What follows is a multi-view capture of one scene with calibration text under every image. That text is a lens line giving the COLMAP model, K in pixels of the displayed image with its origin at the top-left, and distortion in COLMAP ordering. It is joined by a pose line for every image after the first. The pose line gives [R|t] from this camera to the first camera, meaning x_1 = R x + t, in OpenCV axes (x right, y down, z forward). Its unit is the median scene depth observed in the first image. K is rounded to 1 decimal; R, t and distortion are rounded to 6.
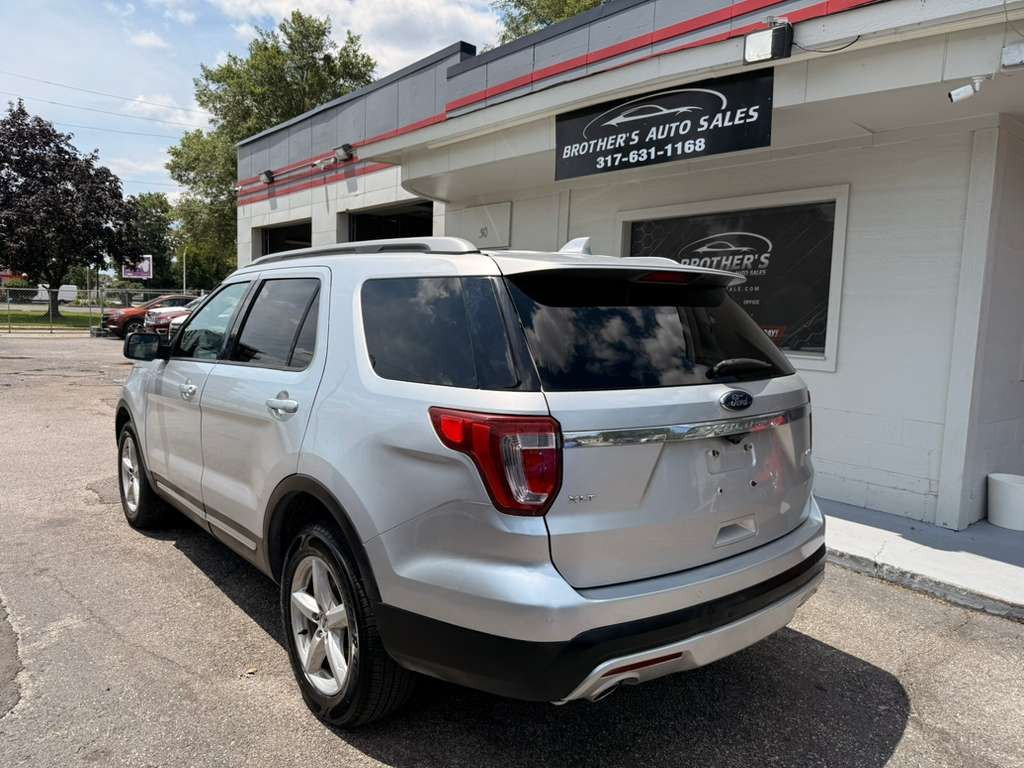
lens RADIAL K [[725.7, 0, 509.4], [0, 725.7, 391.7], [0, 0, 1]] dist [0.017580, -0.027304]
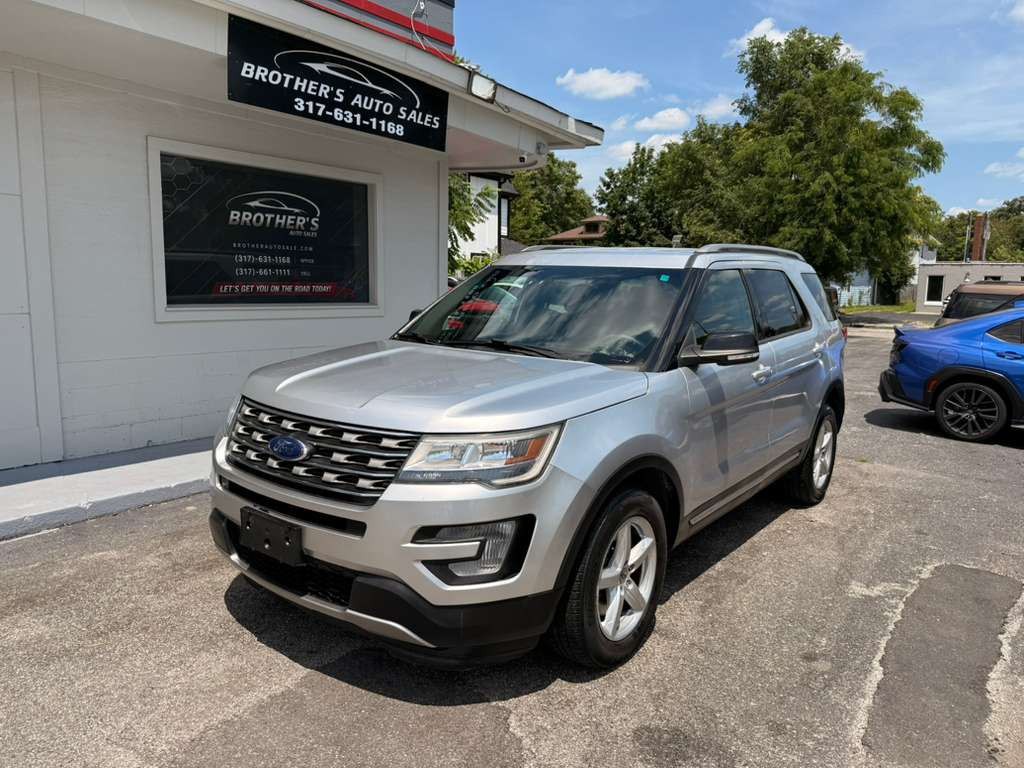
lens RADIAL K [[725.7, 0, 514.6], [0, 725.7, 386.3], [0, 0, 1]] dist [0.017580, -0.027304]
pose [[-0.225935, -0.177578, 0.957820, -0.957320], [0.074540, 0.977210, 0.198755, -0.153688], [-0.971286, 0.116302, -0.207549, 1.095611]]
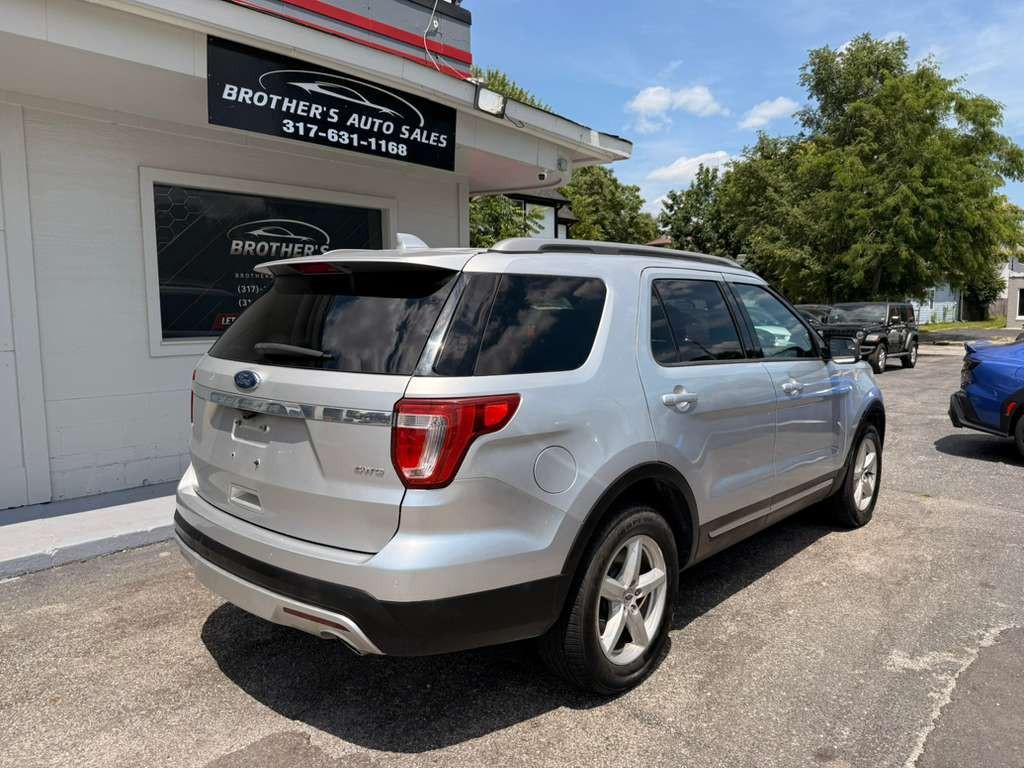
lens RADIAL K [[725.7, 0, 518.8], [0, 725.7, 387.0], [0, 0, 1]] dist [0.017580, -0.027304]
pose [[-0.138511, -0.139554, 0.980479, -0.890072], [0.107604, 0.982040, 0.154977, -0.134578], [-0.984498, 0.126969, -0.121007, 0.991203]]
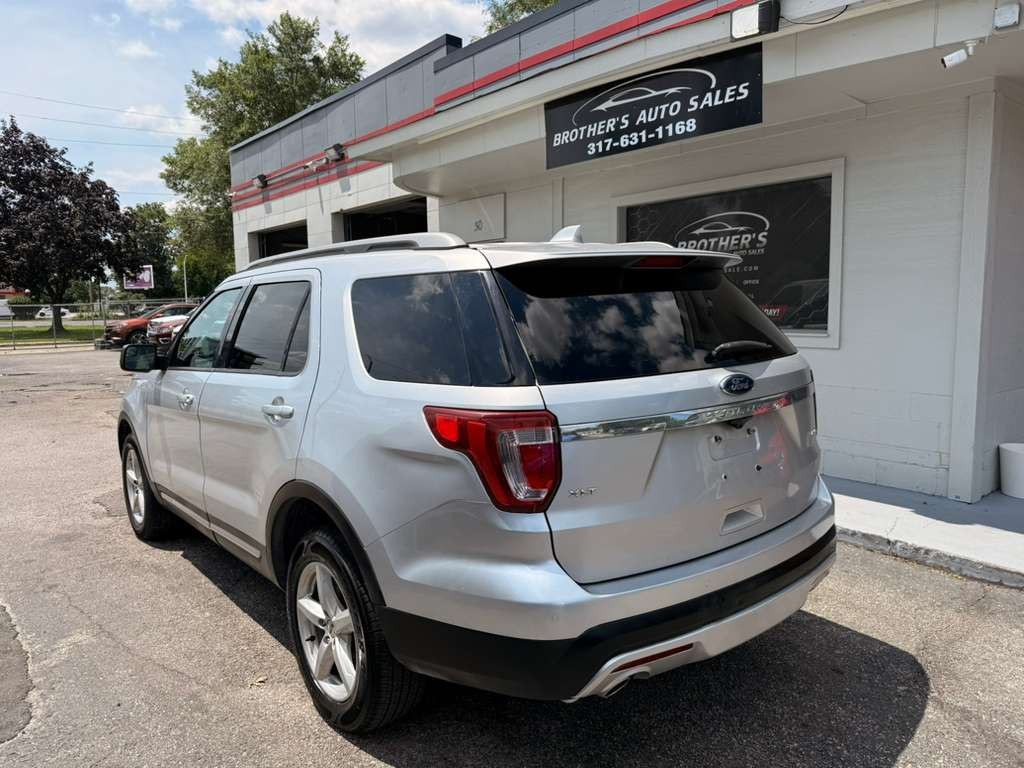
lens RADIAL K [[725.7, 0, 507.0], [0, 725.7, 389.1], [0, 0, 1]] dist [0.017580, -0.027304]
pose [[0.998720, -0.049330, -0.011200, 0.006079], [0.049415, 0.998751, 0.007395, -0.001741], [0.010821, -0.007939, 0.999910, 0.007589]]
